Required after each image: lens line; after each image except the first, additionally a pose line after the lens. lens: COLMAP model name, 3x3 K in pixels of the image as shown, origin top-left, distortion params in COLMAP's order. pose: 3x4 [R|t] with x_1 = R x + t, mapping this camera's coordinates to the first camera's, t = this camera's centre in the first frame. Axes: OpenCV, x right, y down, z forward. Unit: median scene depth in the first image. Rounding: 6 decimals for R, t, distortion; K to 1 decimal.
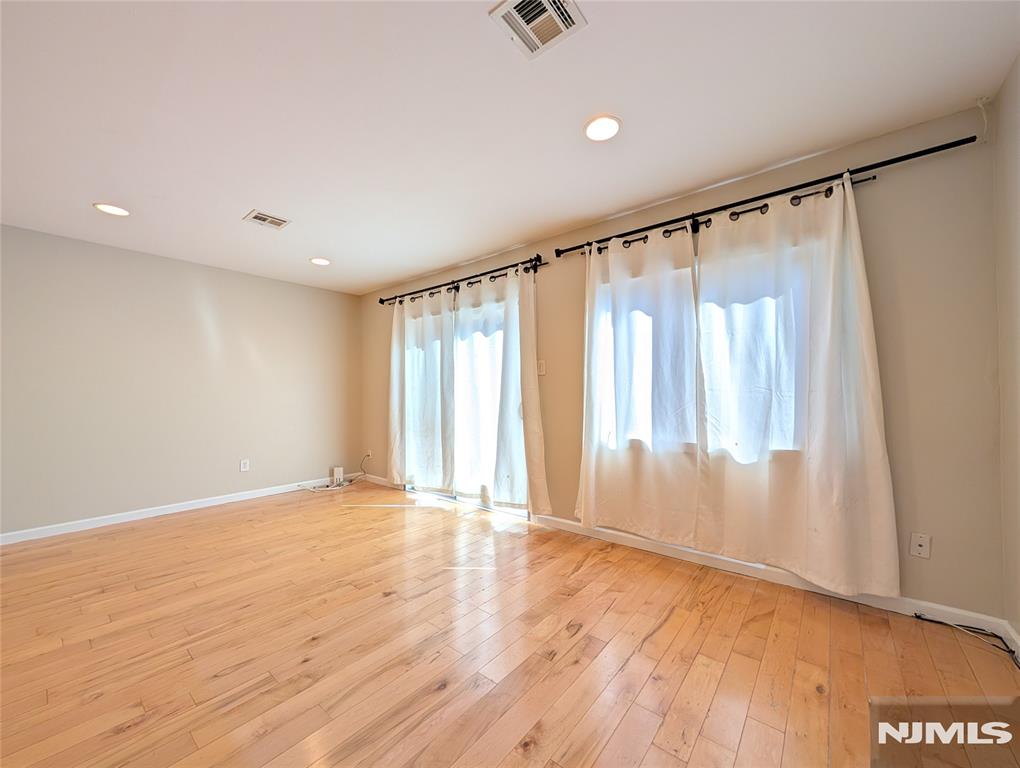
lens RADIAL K [[392.7, 0, 509.5], [0, 392.7, 387.9], [0, 0, 1]] dist [-0.000232, -0.000058]
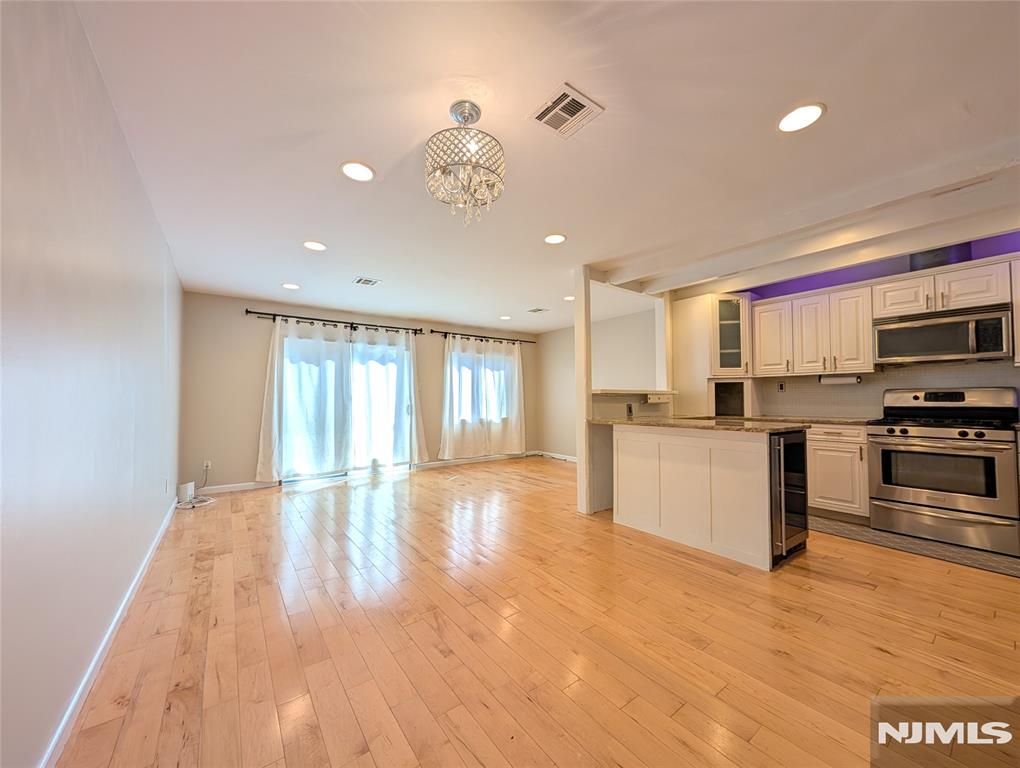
lens RADIAL K [[392.7, 0, 509.5], [0, 392.7, 387.9], [0, 0, 1]] dist [-0.000232, -0.000058]
pose [[0.256836, 0.027532, 0.966063, -1.607363], [-0.013517, 0.999599, -0.024894, -0.005059], [-0.966360, -0.006664, 0.257105, 0.082348]]
